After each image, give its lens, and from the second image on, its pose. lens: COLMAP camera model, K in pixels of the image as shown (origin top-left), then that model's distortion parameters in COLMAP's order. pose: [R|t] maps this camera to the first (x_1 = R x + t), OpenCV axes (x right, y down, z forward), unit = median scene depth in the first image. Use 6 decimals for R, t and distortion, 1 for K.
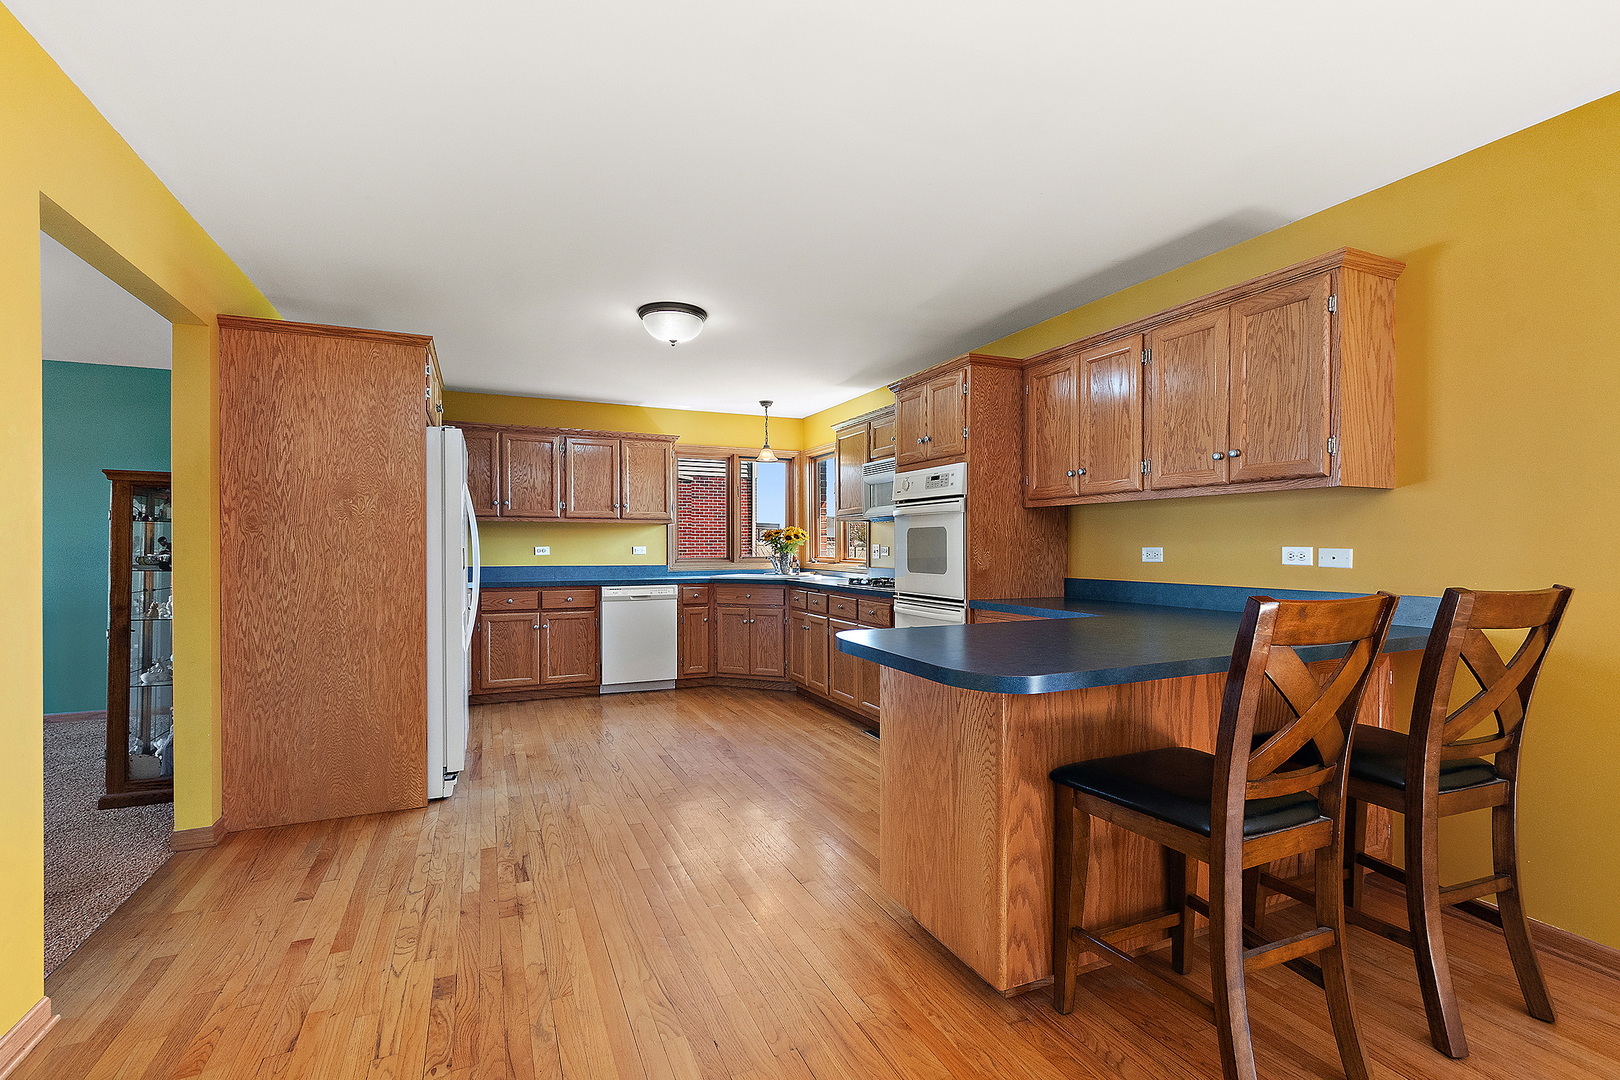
lens RADIAL K [[721.1, 0, 801.6], [0, 721.1, 545.4], [0, 0, 1]] dist [0.003400, -0.001482]
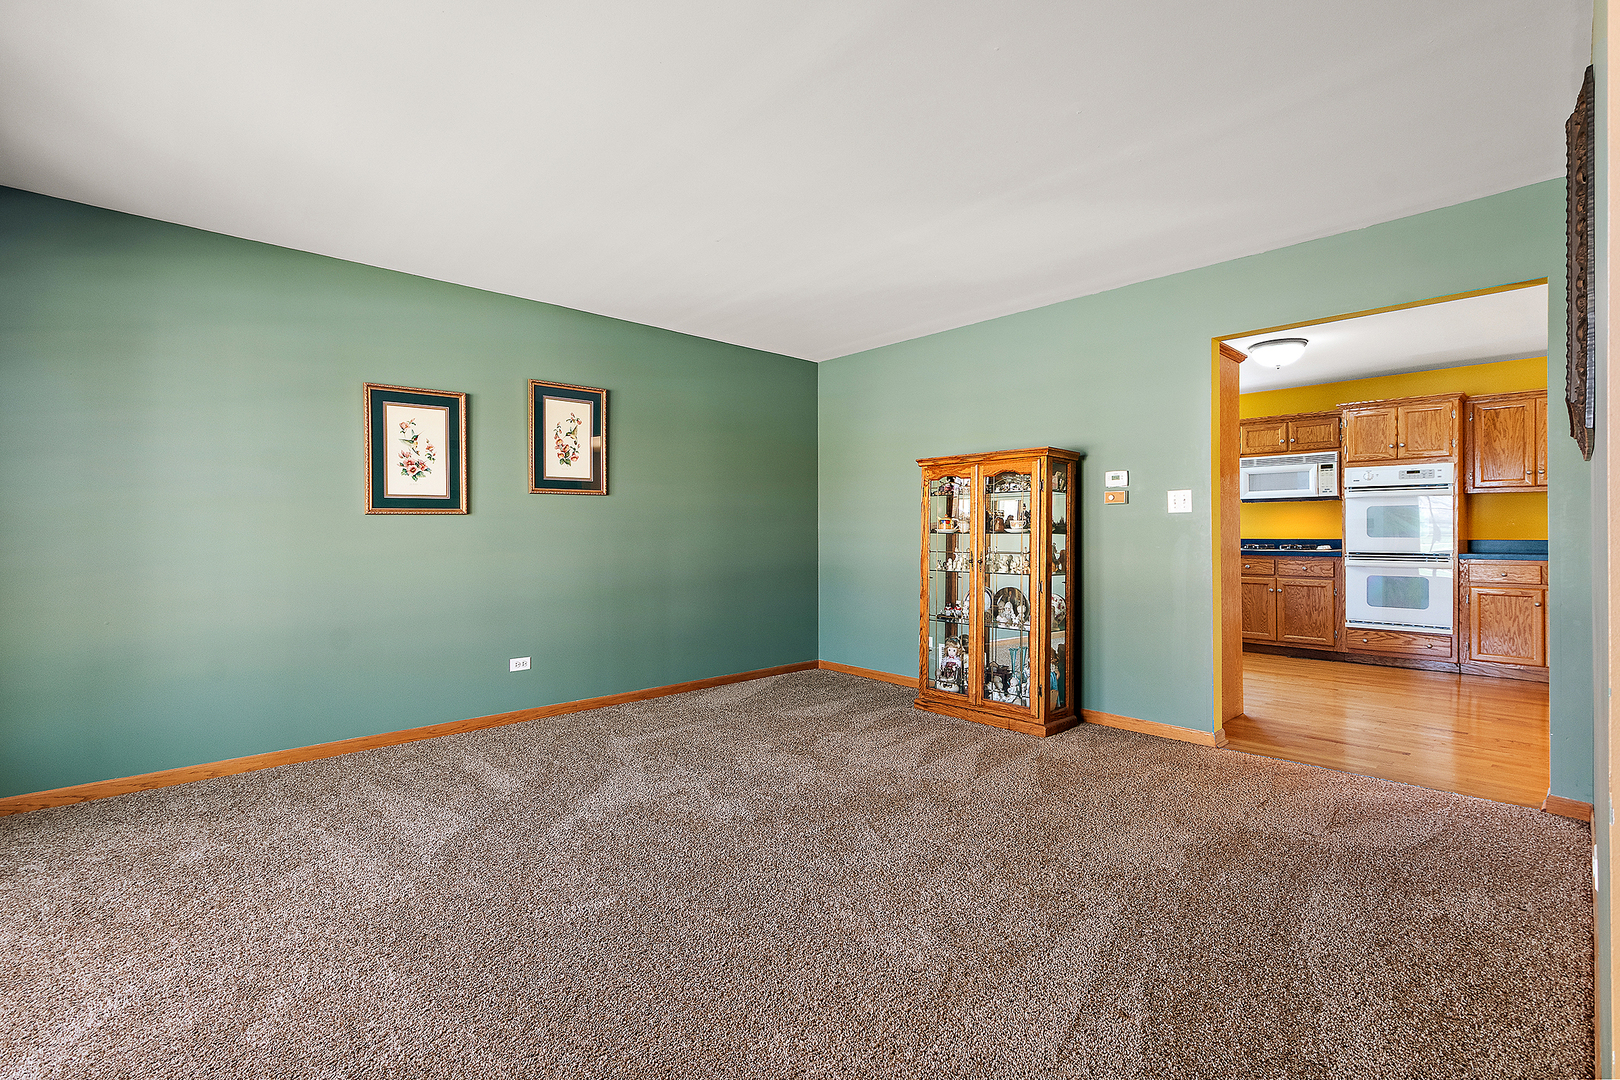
lens RADIAL K [[721.1, 0, 815.4], [0, 721.1, 537.6], [0, 0, 1]] dist [0.003400, -0.001482]
pose [[0.937808, 0.005717, 0.347106, -0.966545], [-0.007535, 0.999964, 0.003890, 0.028690], [-0.347071, -0.006263, 0.937818, 0.026597]]
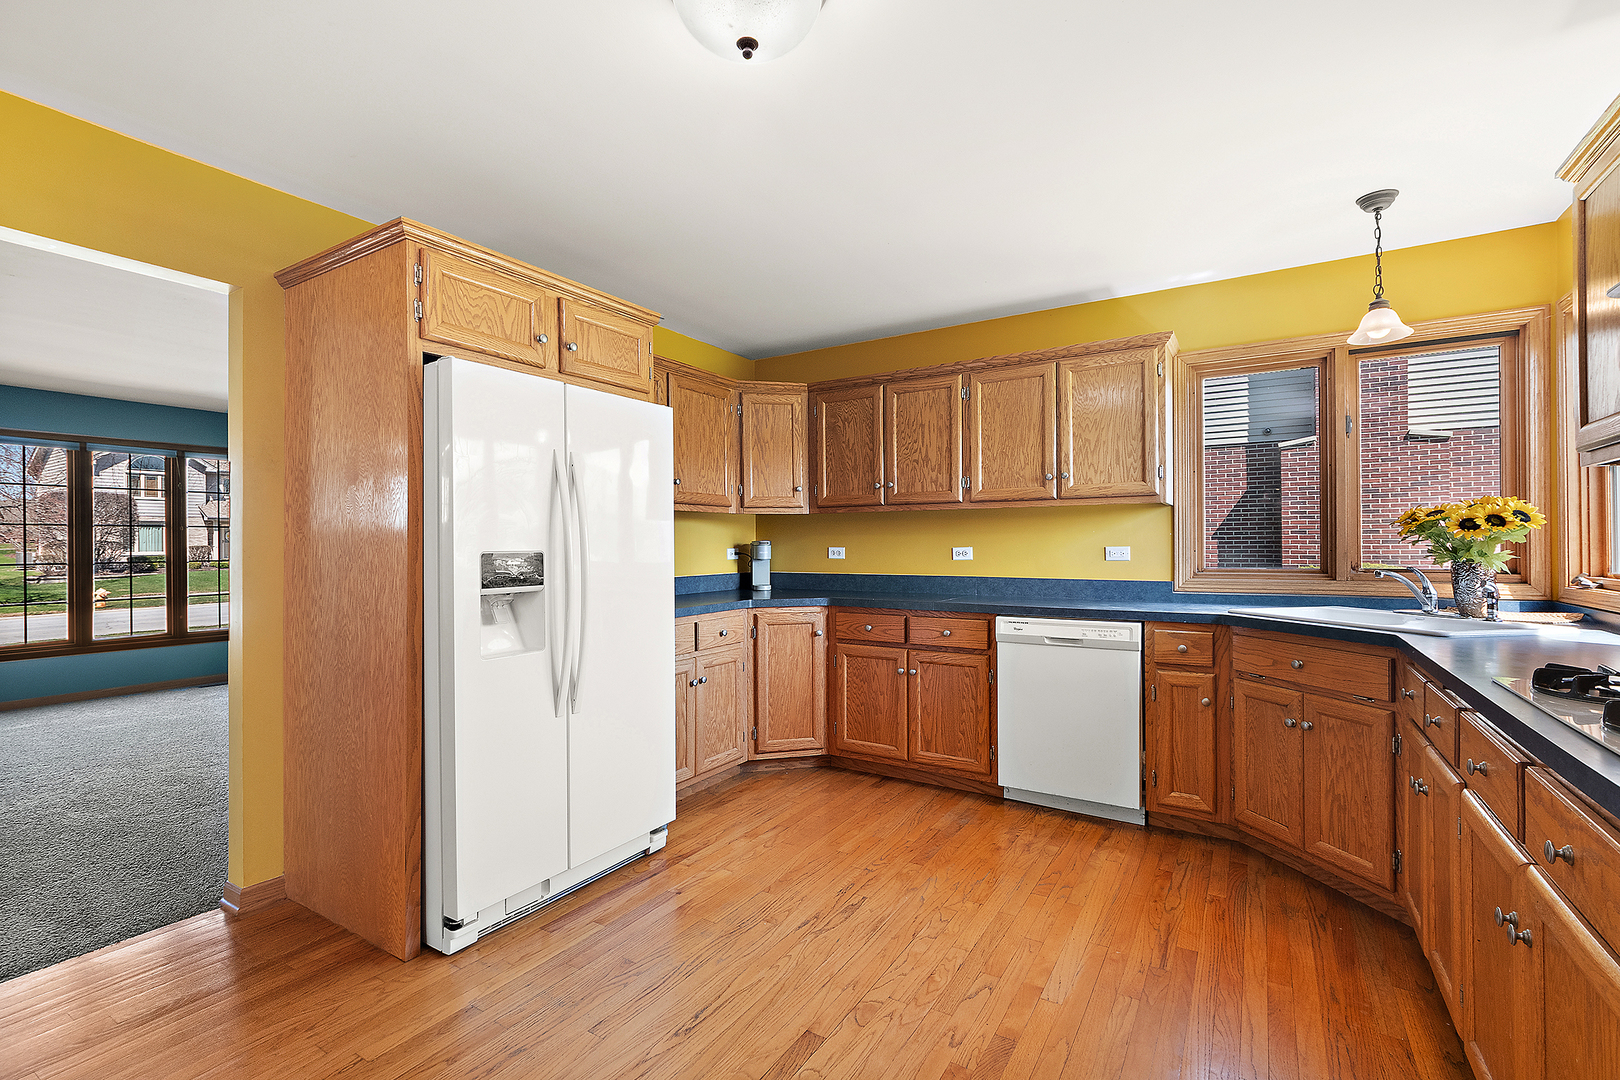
lens RADIAL K [[721.1, 0, 805.6], [0, 721.1, 541.1], [0, 0, 1]] dist [0.003400, -0.001482]
pose [[0.561911, -0.009811, -0.827140, 0.114648], [0.004443, 0.999951, -0.008843, 0.000989], [0.827186, 0.001295, 0.561927, 0.527591]]
